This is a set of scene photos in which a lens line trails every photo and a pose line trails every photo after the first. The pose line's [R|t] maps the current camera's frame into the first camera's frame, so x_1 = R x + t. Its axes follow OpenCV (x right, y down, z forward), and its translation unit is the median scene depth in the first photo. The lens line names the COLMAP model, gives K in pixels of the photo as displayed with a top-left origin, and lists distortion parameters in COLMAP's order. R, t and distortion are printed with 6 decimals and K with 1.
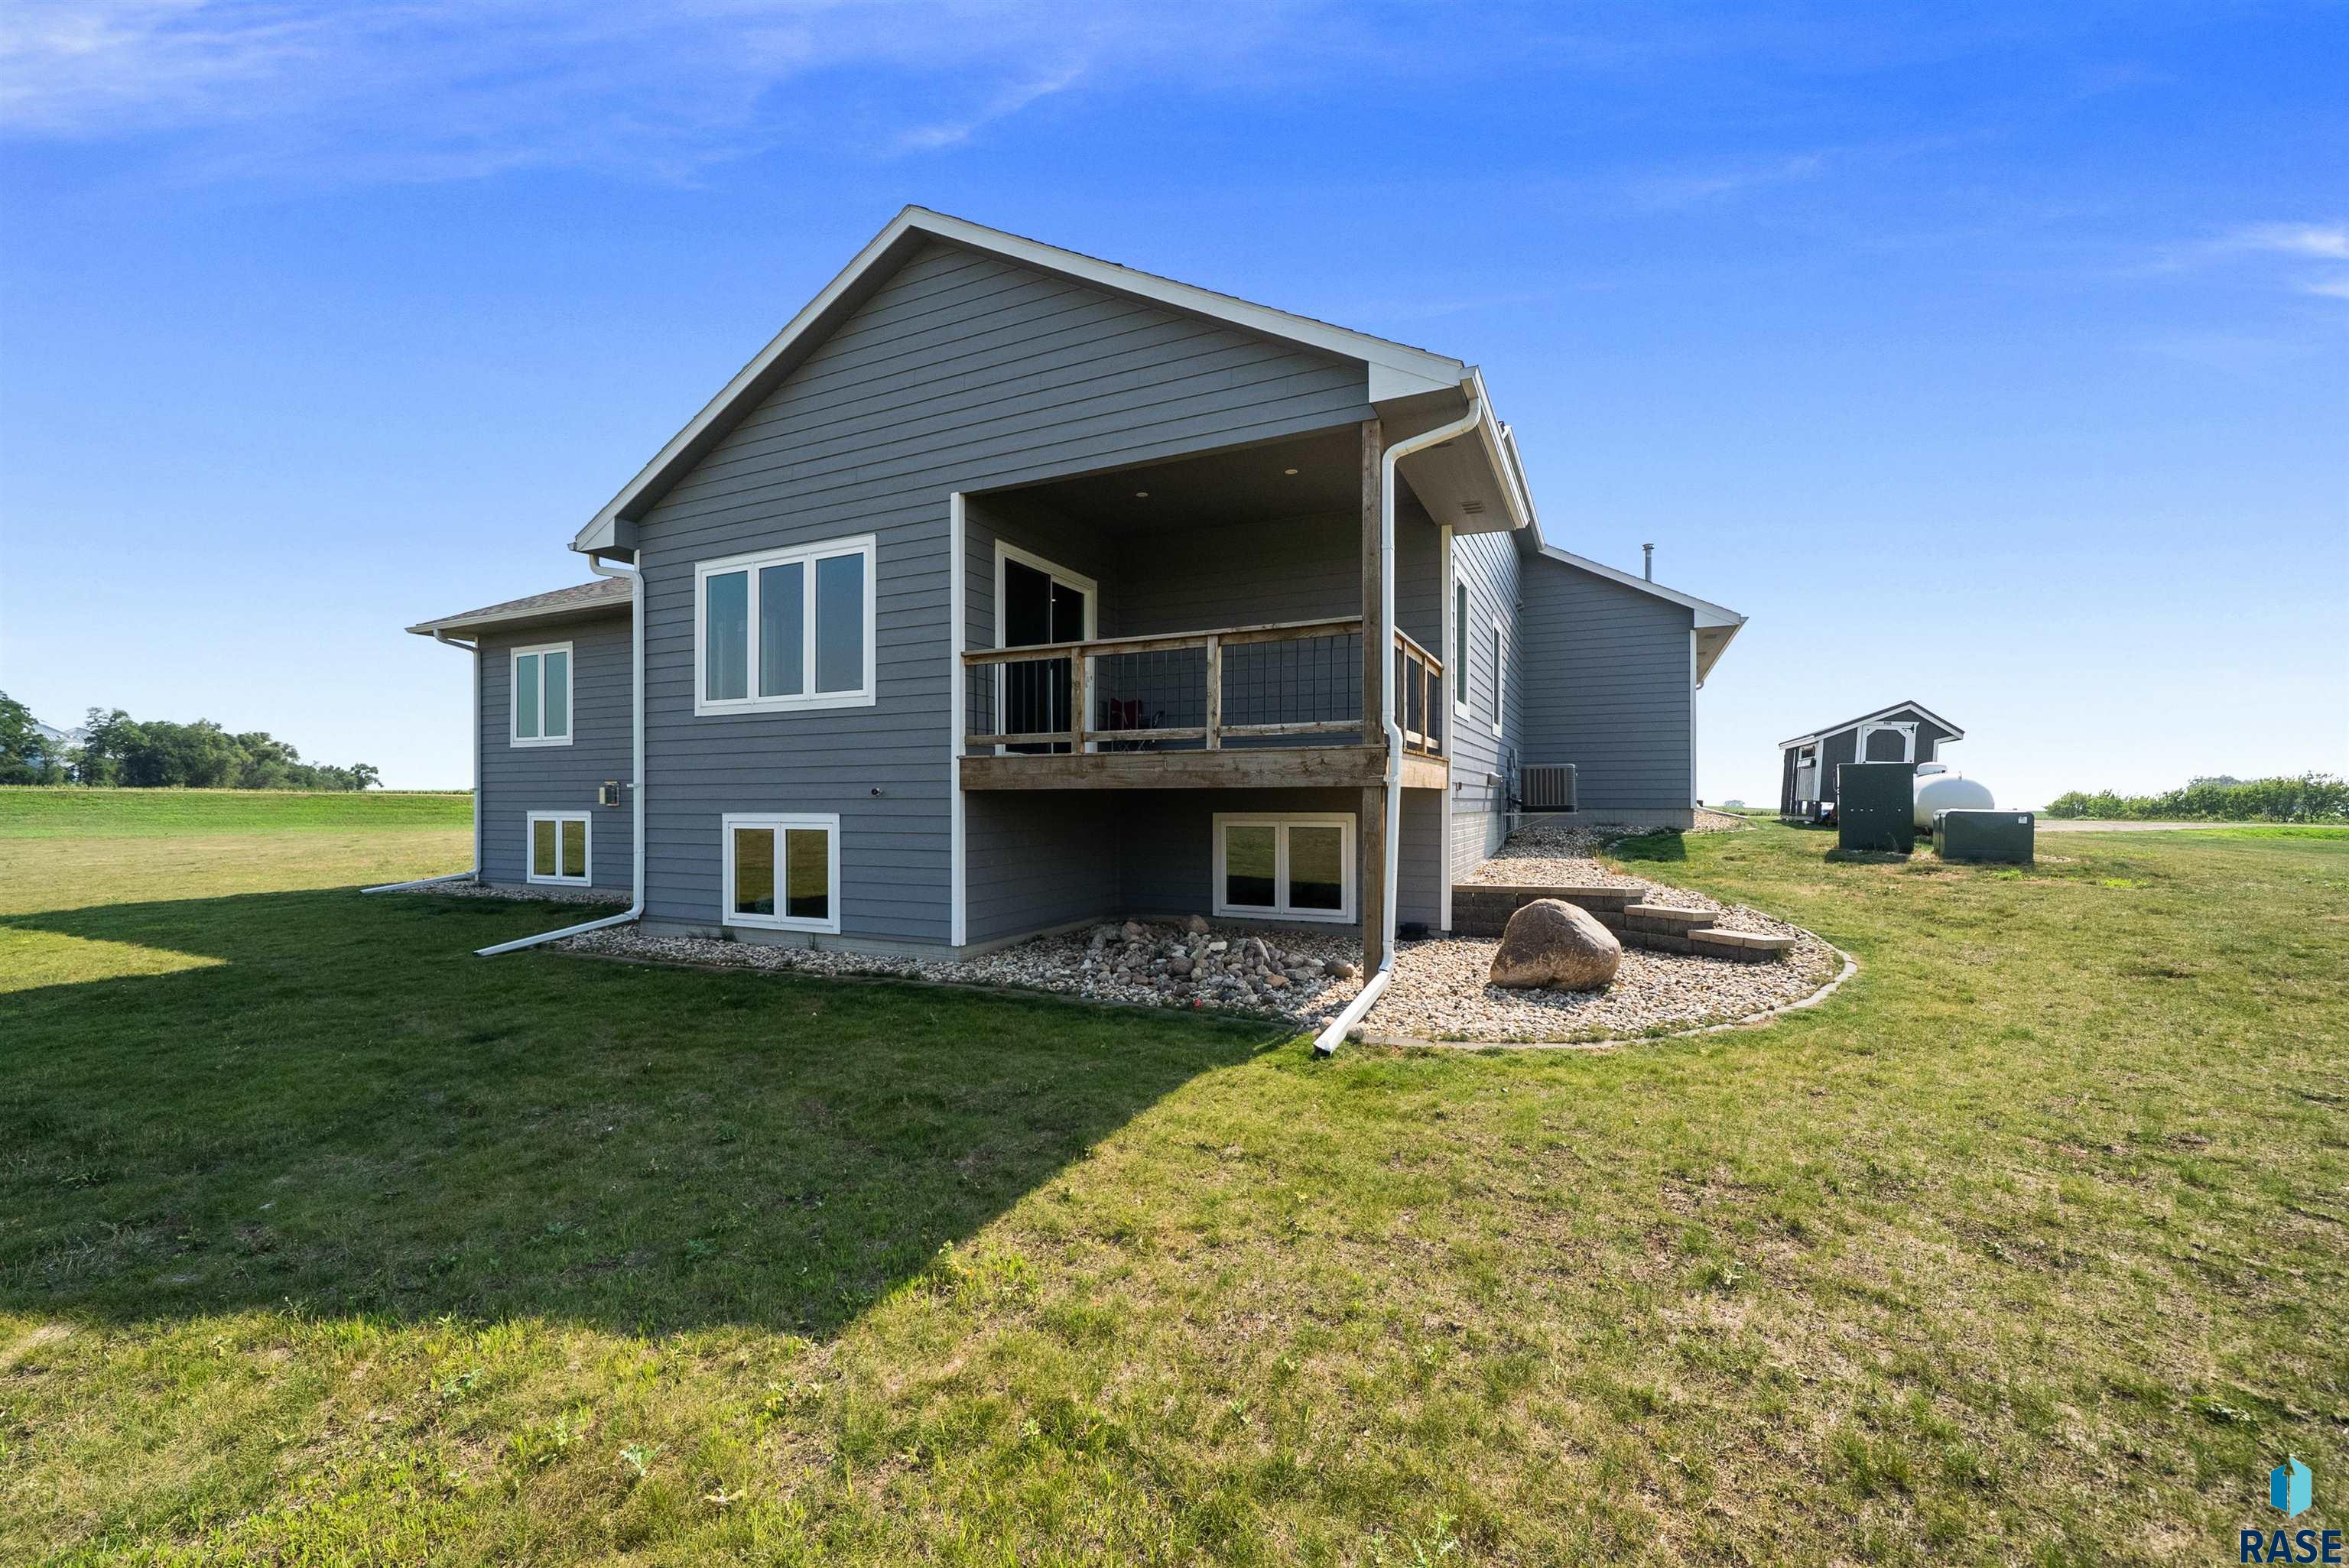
lens RADIAL K [[935.3, 0, 1174.5], [0, 935.3, 784.0], [0, 0, 1]] dist [-0.000895, -0.000039]
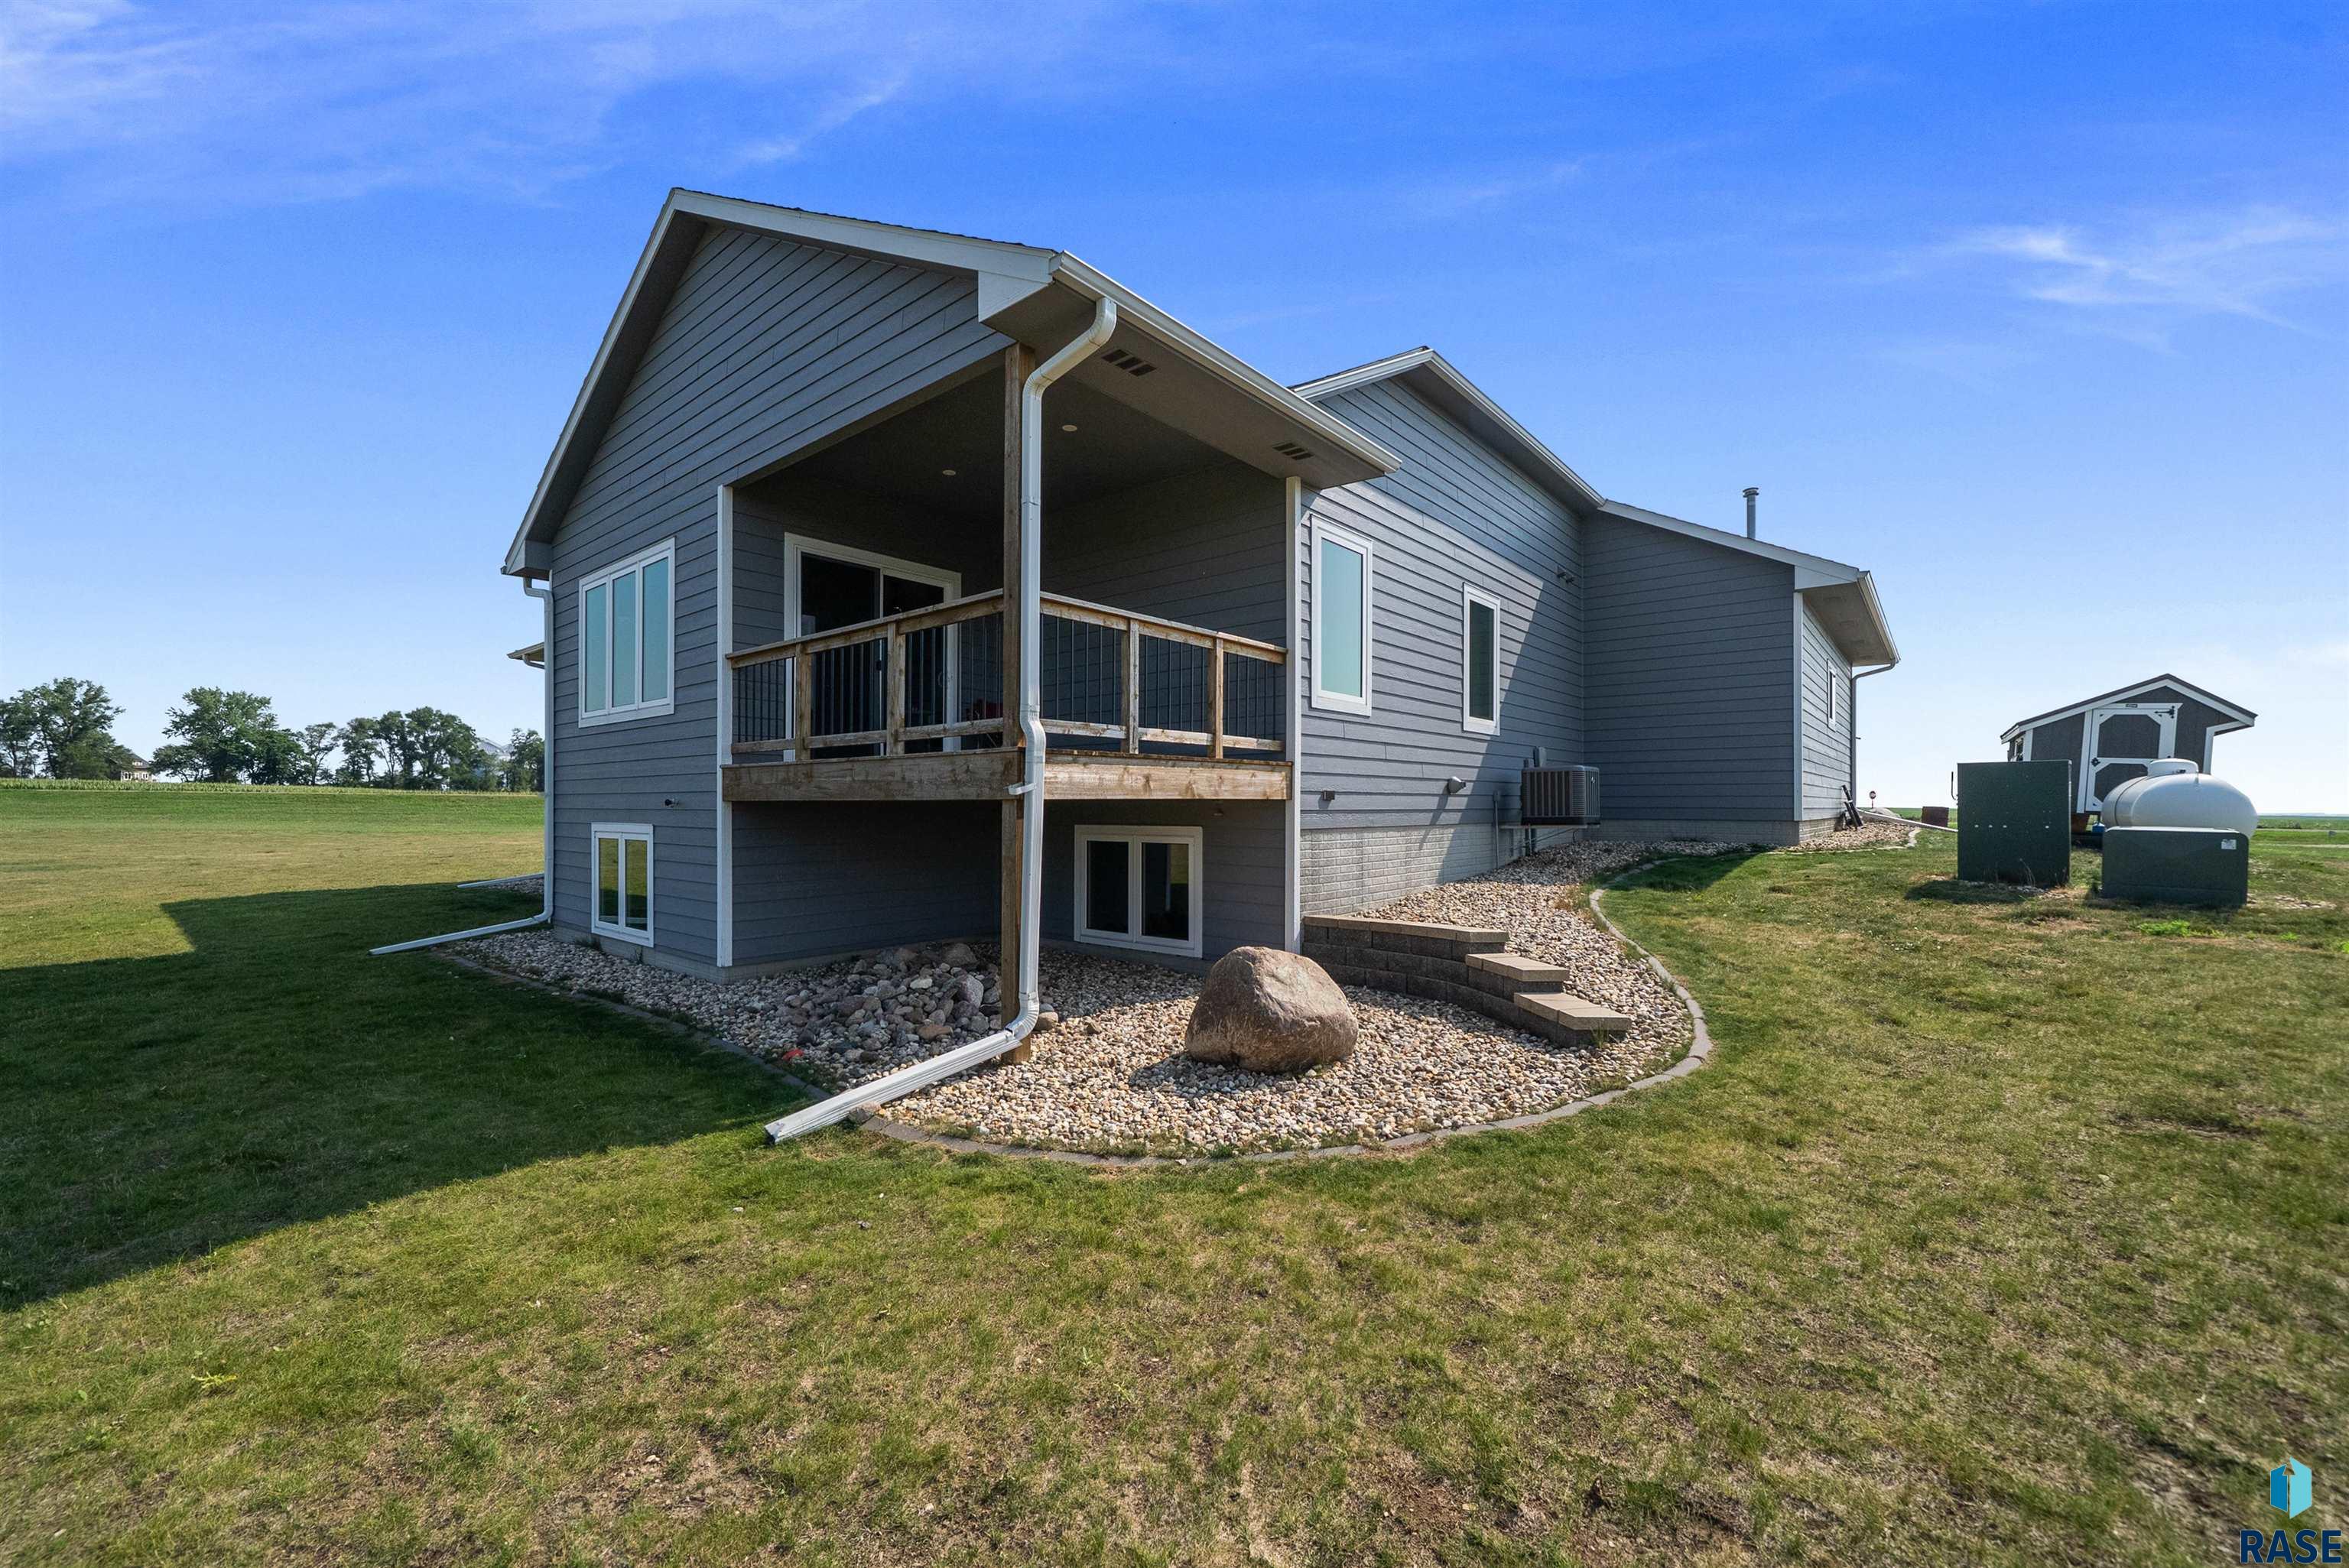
lens RADIAL K [[923.1, 0, 1181.6], [0, 923.1, 794.5], [0, 0, 1]] dist [-0.000852, -0.000049]
pose [[0.967960, -0.000489, -0.251106, 0.414656], [0.002830, 0.999956, 0.008962, -0.006702], [0.251090, -0.009386, 0.967918, 0.200162]]
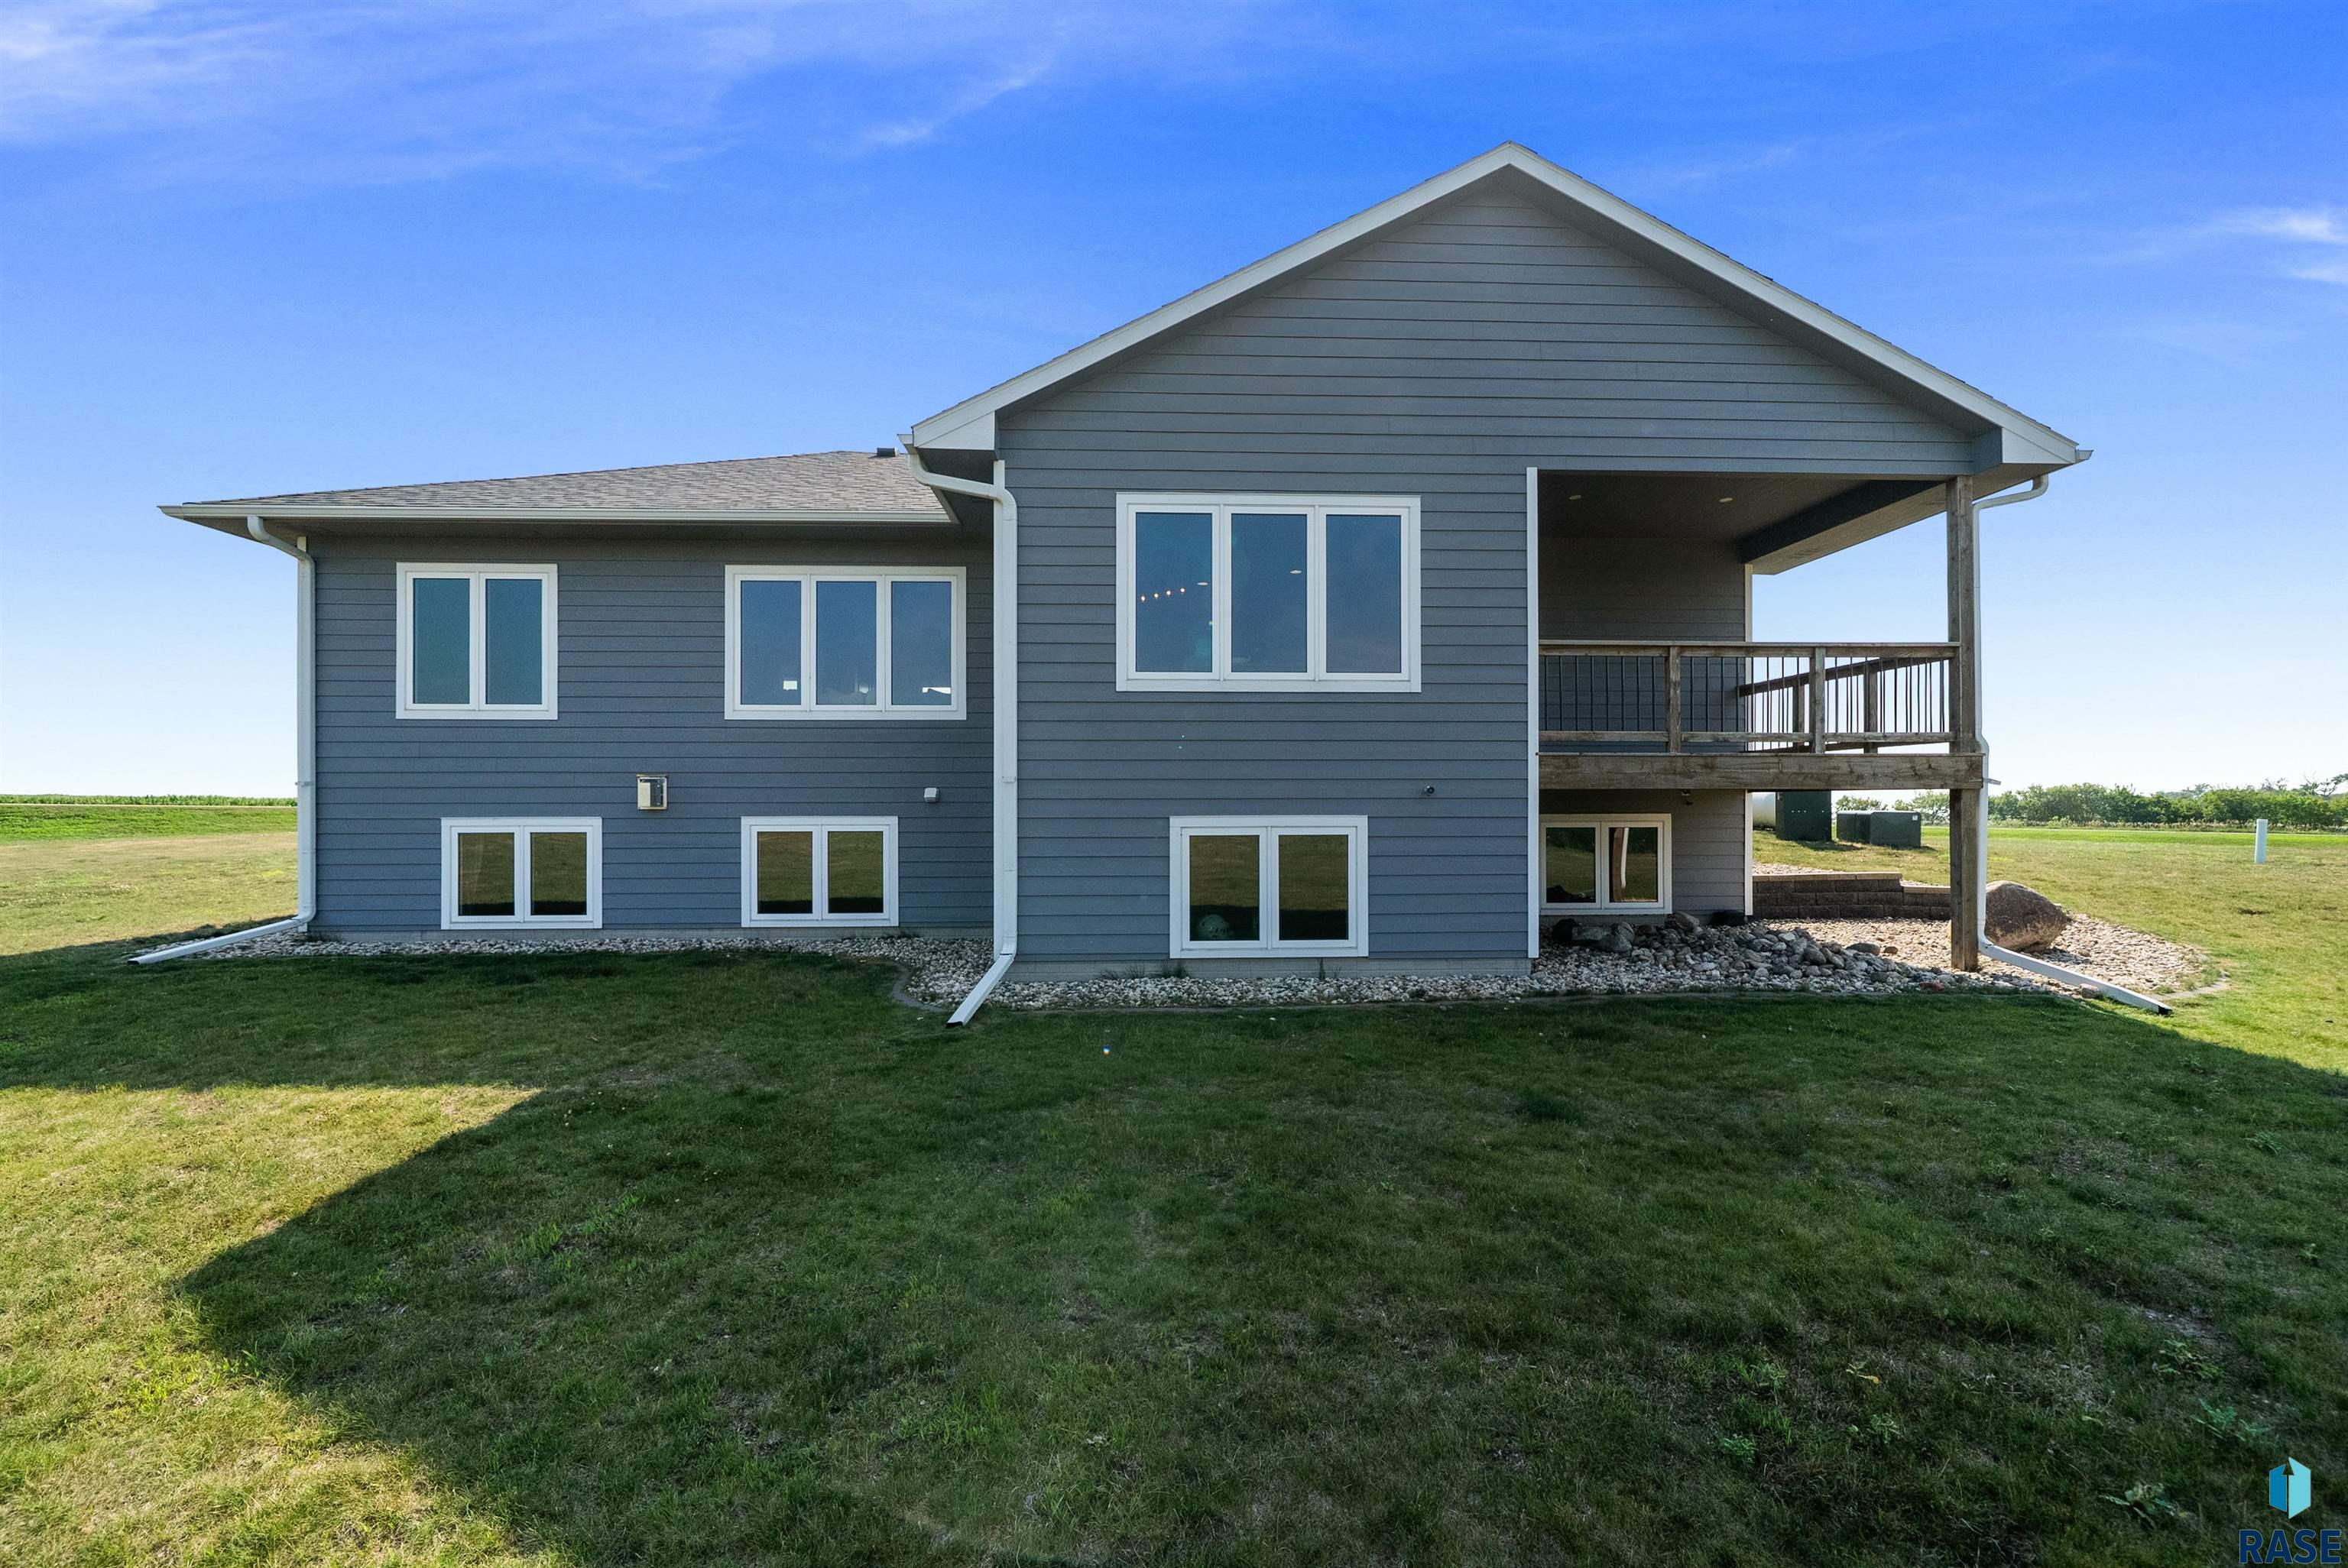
lens RADIAL K [[930.0, 0, 981.1], [0, 930.0, 792.0], [0, 0, 1]] dist [0.000720, -0.000001]
pose [[0.884243, 0.009468, 0.466930, -1.059630], [-0.008732, 0.999955, -0.003740, 0.016166], [-0.466945, -0.000770, 0.884286, 0.408681]]
